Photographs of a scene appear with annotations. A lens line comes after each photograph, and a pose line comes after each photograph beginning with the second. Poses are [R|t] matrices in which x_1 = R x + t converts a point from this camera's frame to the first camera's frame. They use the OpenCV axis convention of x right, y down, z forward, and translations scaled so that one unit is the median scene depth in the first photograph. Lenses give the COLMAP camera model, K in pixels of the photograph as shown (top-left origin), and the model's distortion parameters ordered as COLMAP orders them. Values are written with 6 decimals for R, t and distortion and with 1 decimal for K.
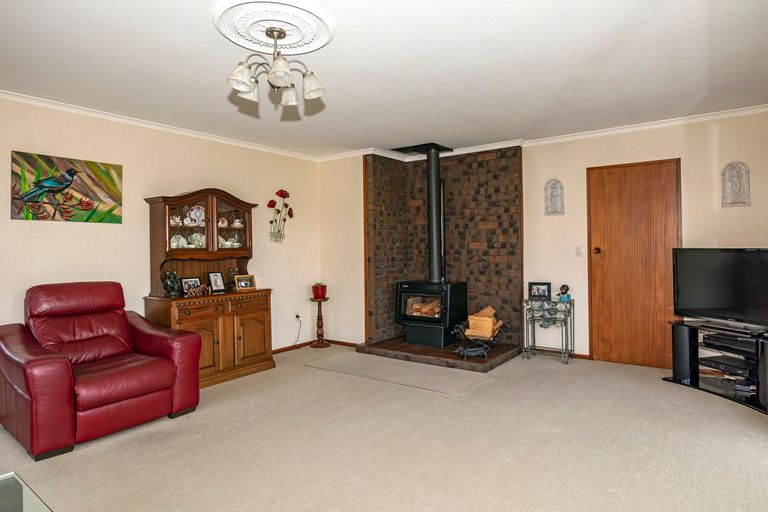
lens RADIAL K [[454.8, 0, 384.6], [0, 454.8, 243.7], [0, 0, 1]] dist [-0.000781, -0.000185]
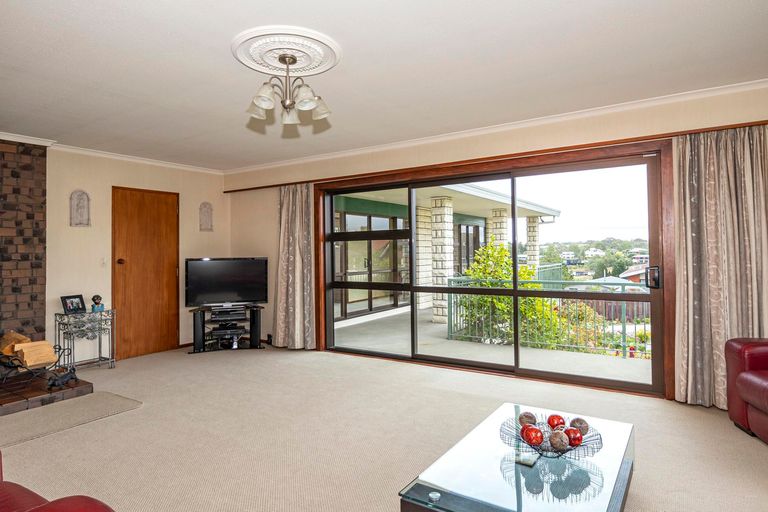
lens RADIAL K [[454.8, 0, 384.6], [0, 454.8, 243.7], [0, 0, 1]] dist [-0.000781, -0.000185]
pose [[-0.045084, 0.033902, 0.998408, -0.636914], [0.009515, 0.999393, -0.033506, 0.013952], [-0.998938, 0.007989, -0.045379, 0.379192]]
